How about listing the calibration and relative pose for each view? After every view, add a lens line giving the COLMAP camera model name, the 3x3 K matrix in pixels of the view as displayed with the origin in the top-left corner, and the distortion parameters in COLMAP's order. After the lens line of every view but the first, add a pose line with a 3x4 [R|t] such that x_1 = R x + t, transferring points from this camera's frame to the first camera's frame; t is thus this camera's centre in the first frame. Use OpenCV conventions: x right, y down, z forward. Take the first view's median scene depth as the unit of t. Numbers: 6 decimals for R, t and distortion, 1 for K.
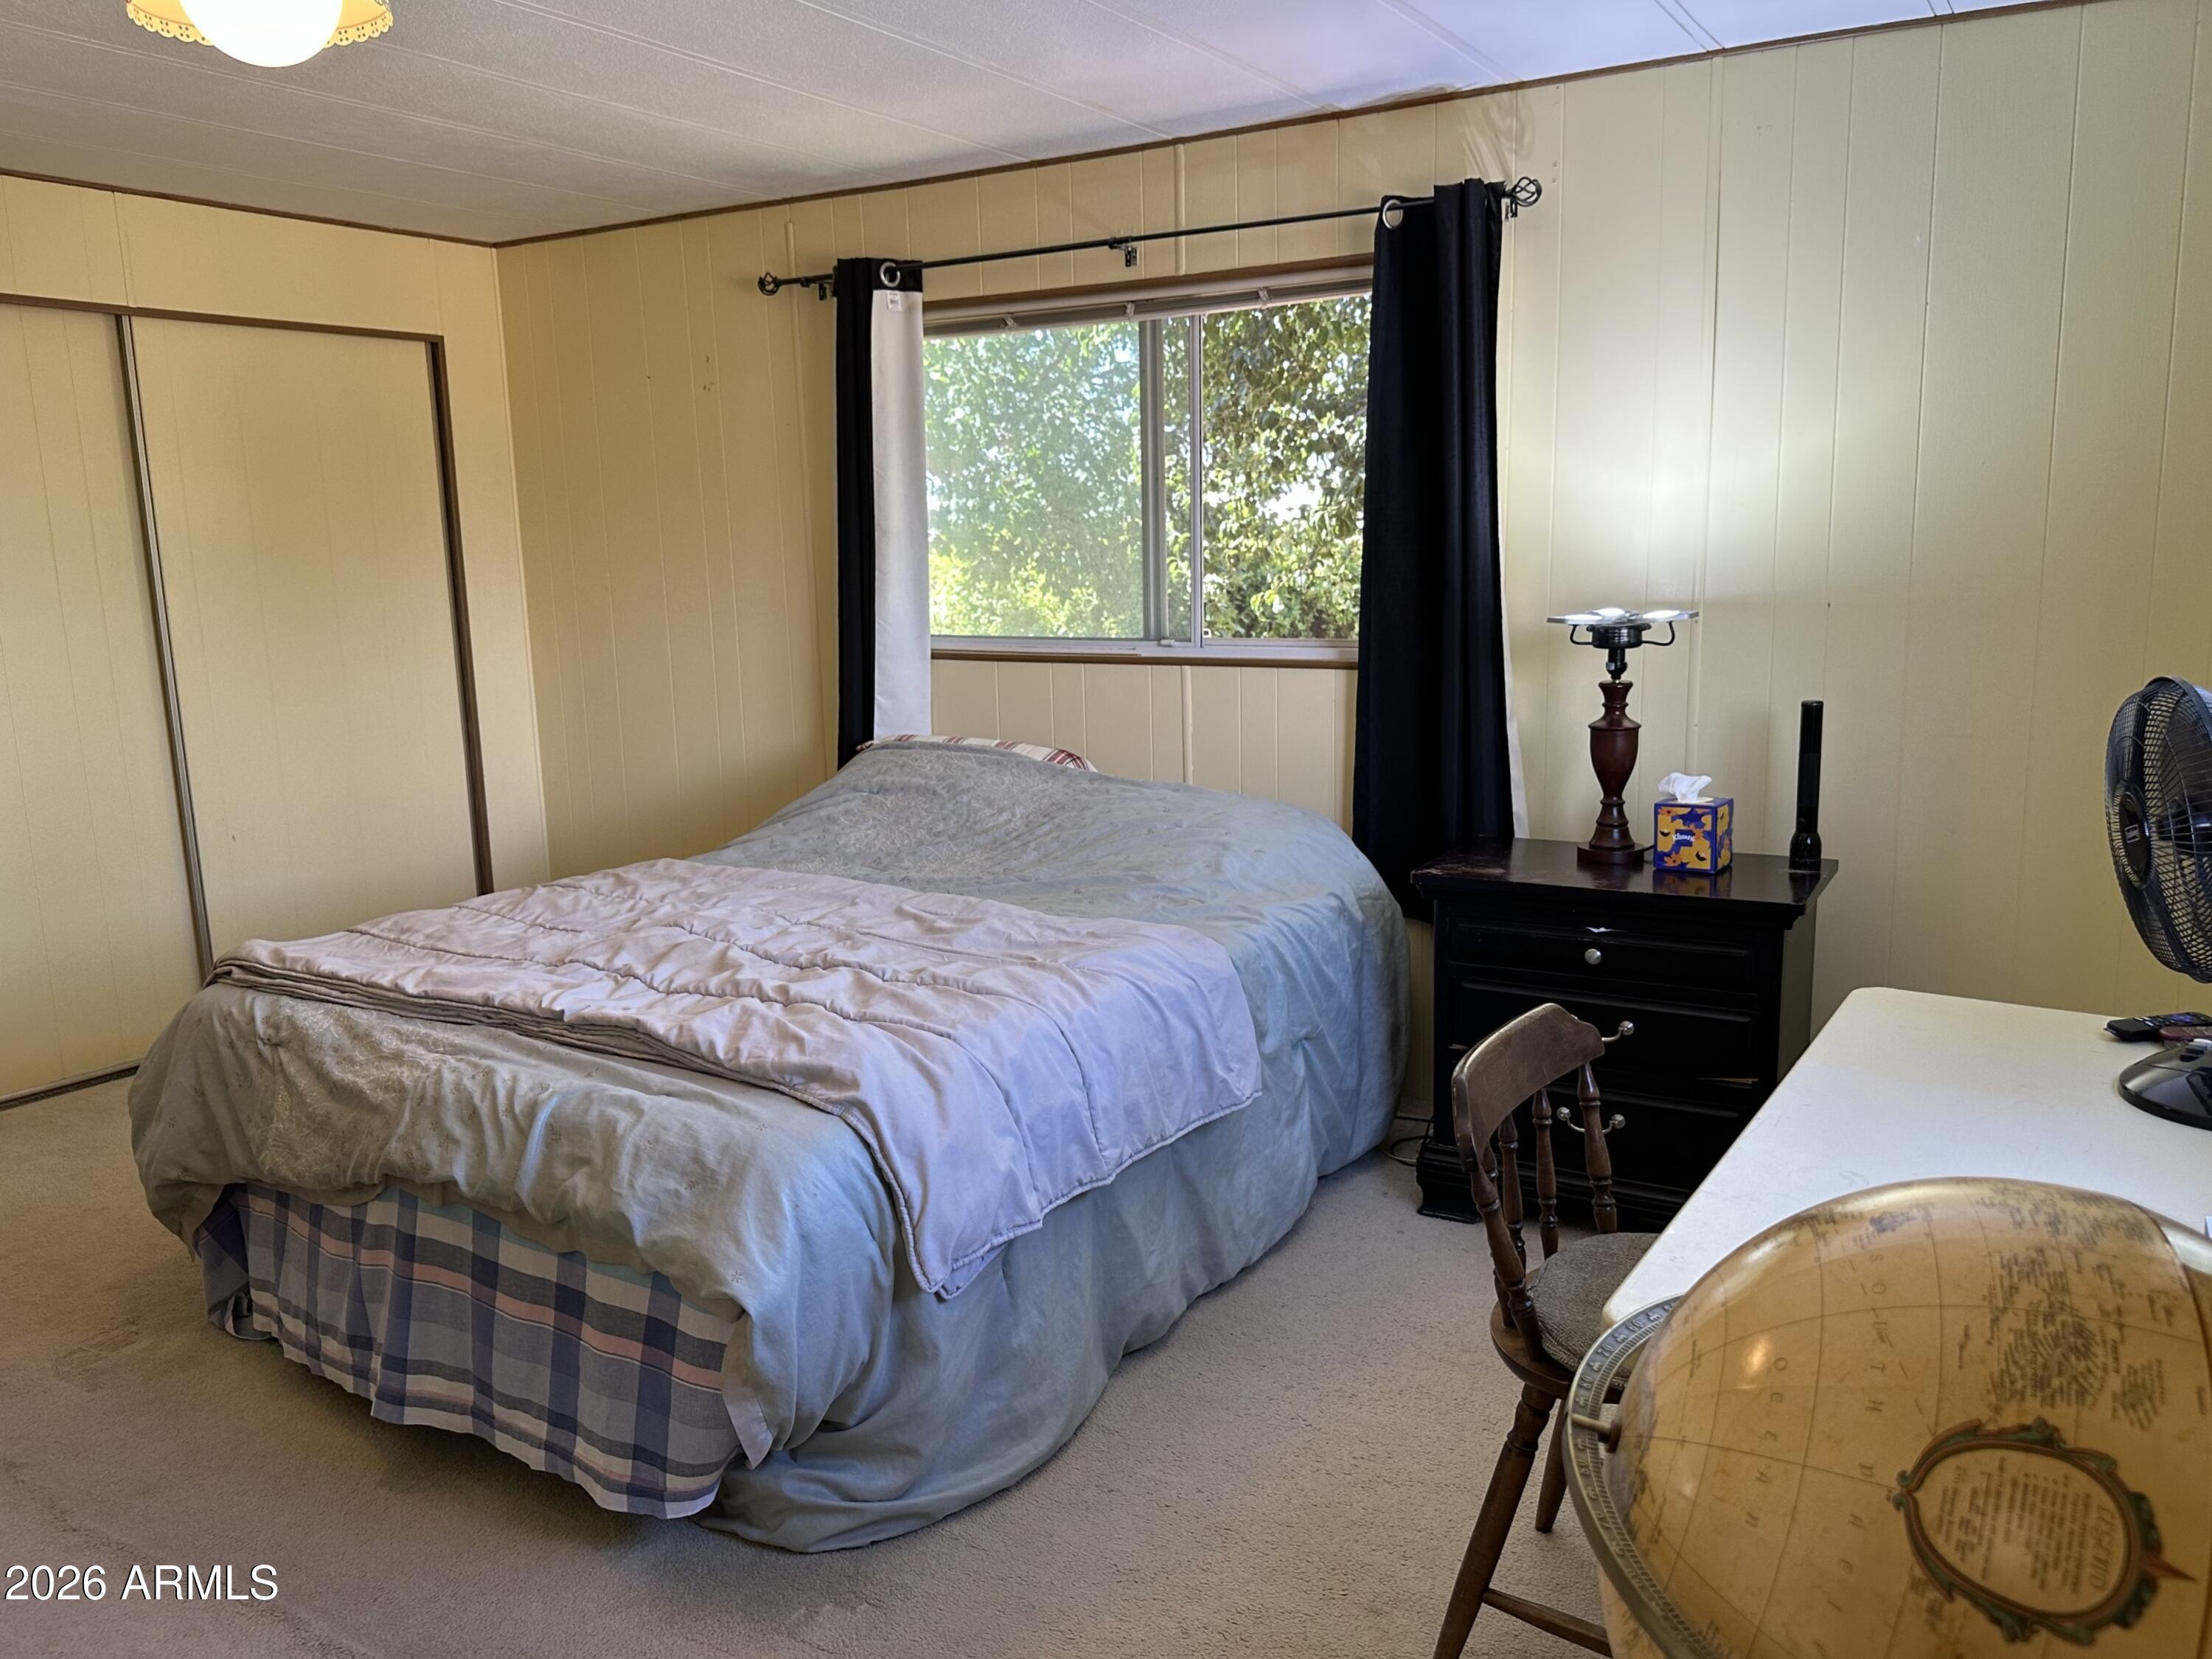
lens RADIAL K [[1580.5, 0, 1094.7], [0, 1580.5, 841.5], [0, 0, 1]] dist [0.029246, -0.041489]
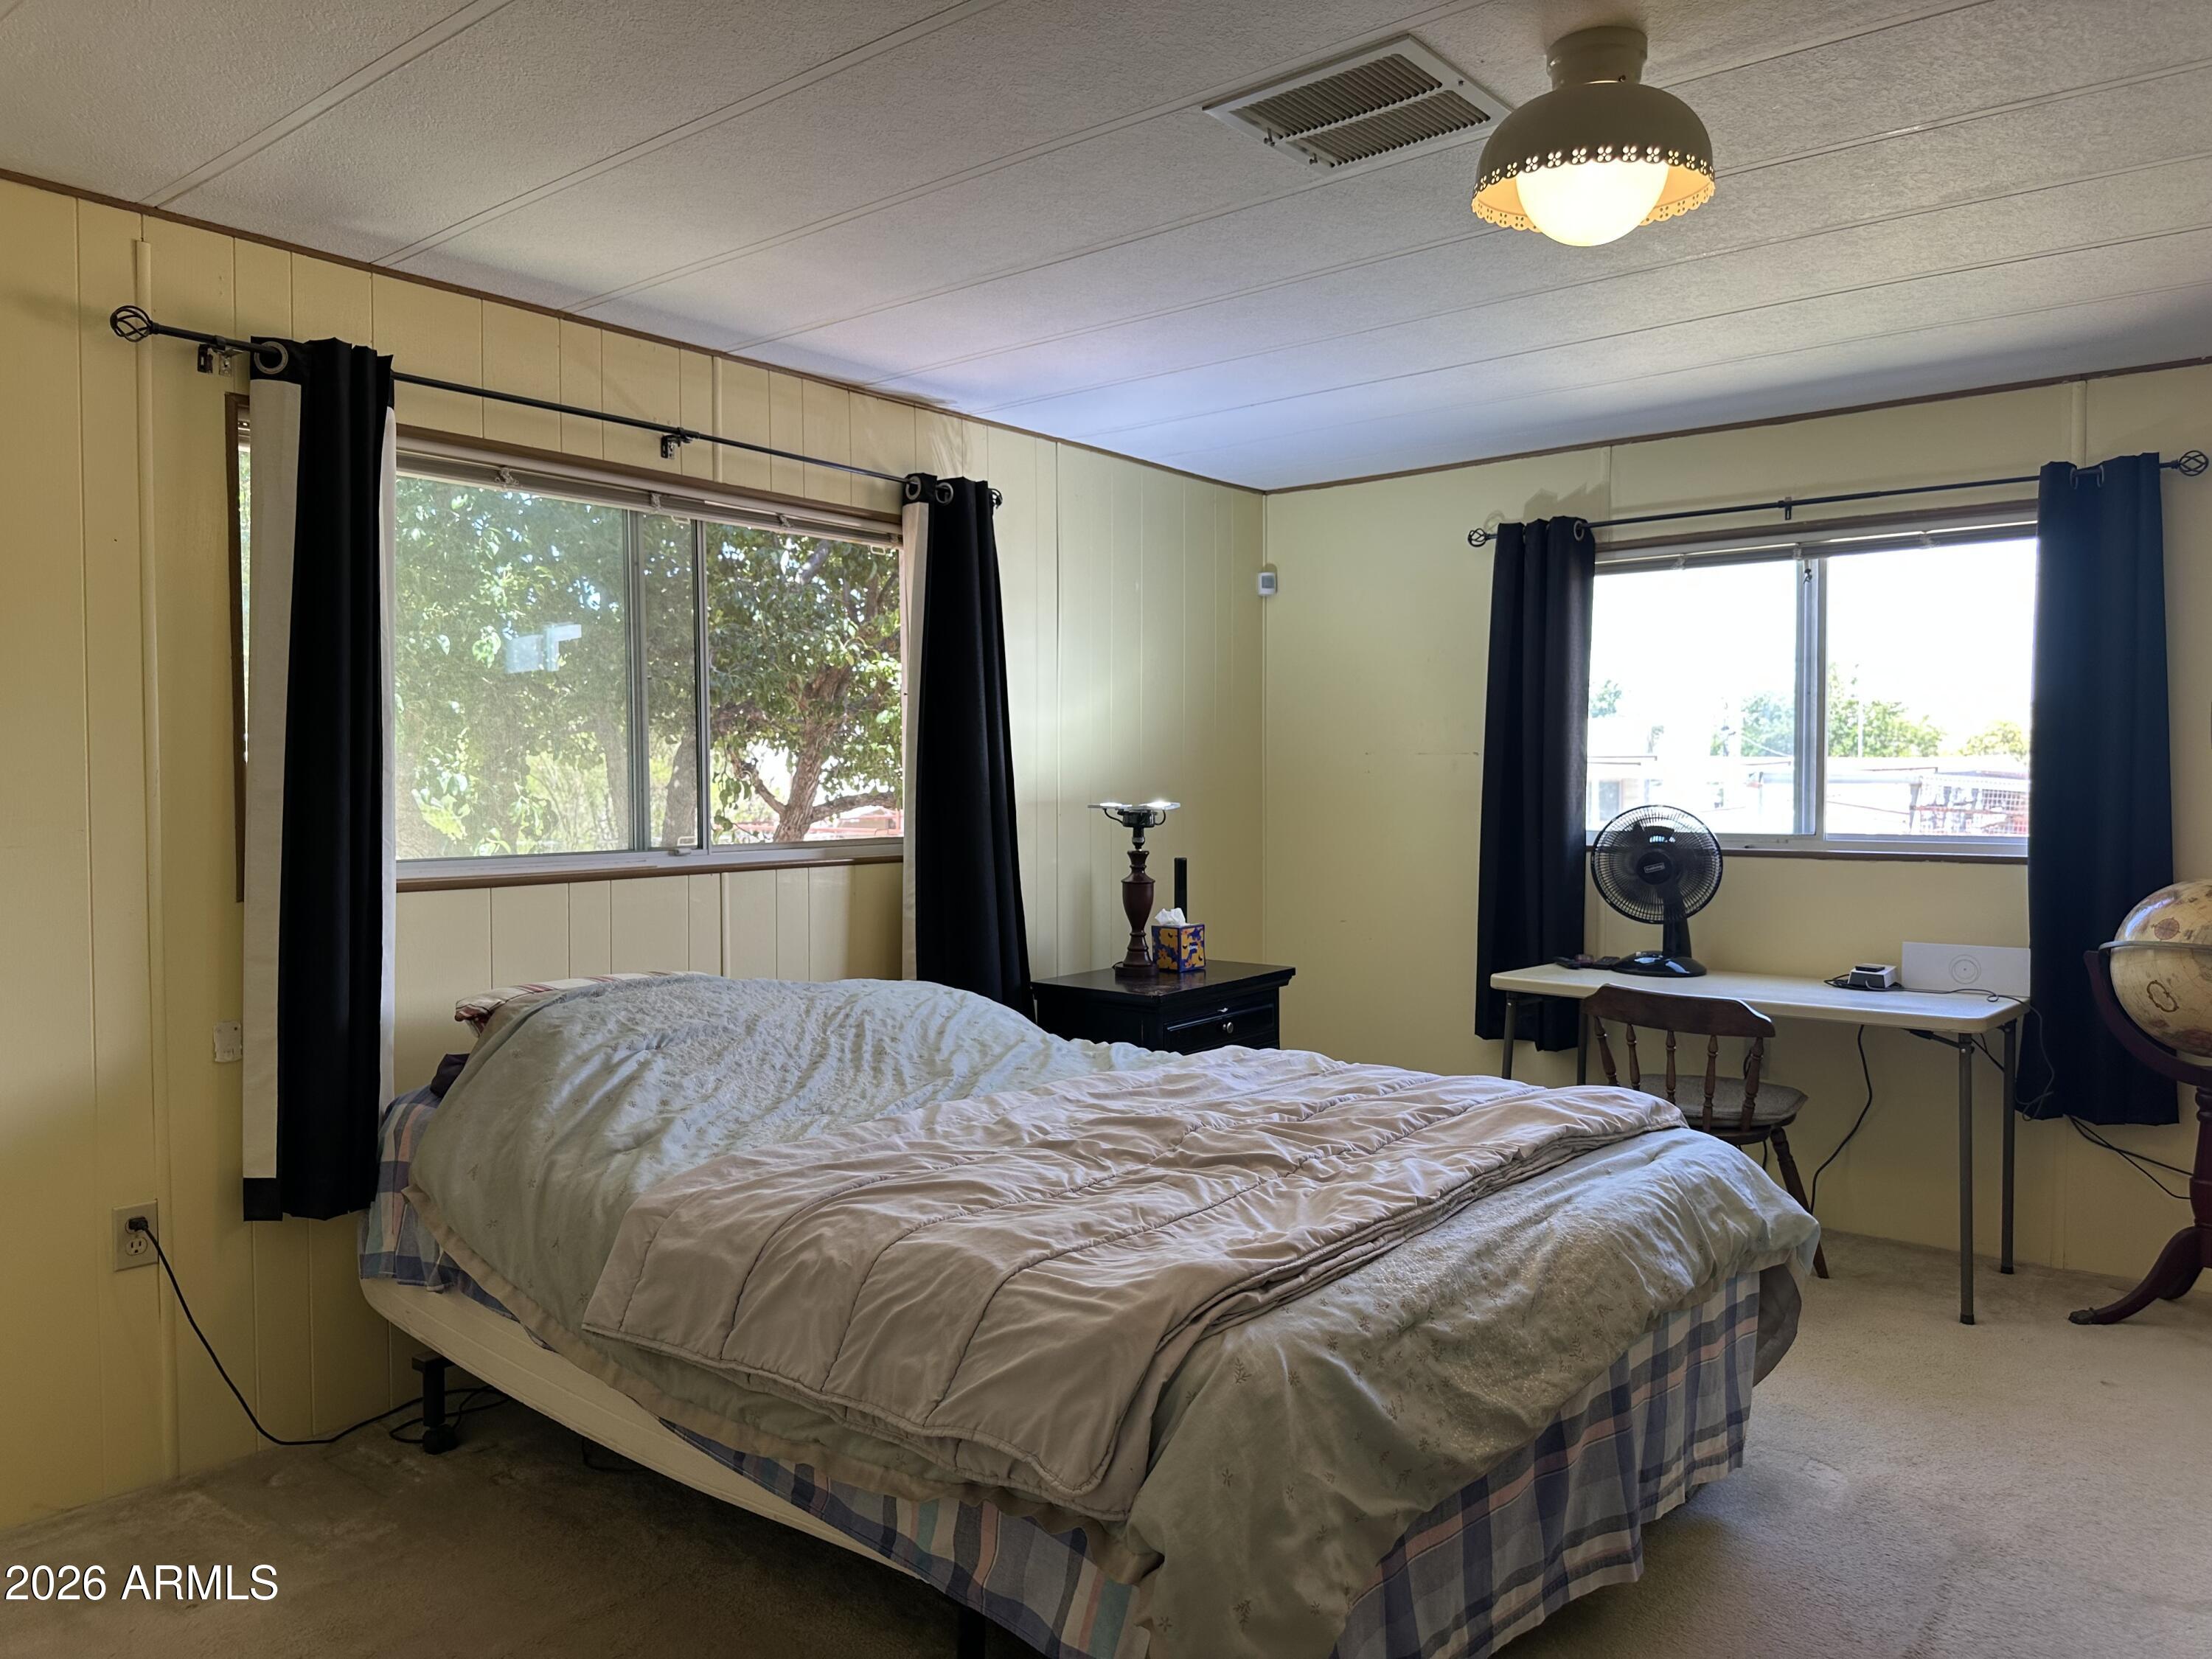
lens RADIAL K [[1580.5, 0, 1091.6], [0, 1580.5, 817.3], [0, 0, 1]] dist [0.029246, -0.041489]
pose [[0.153608, -0.011466, 0.988065, -0.881388], [0.179199, 0.983675, -0.016444, -0.091699], [-0.971747, 0.179587, 0.153156, 0.652249]]
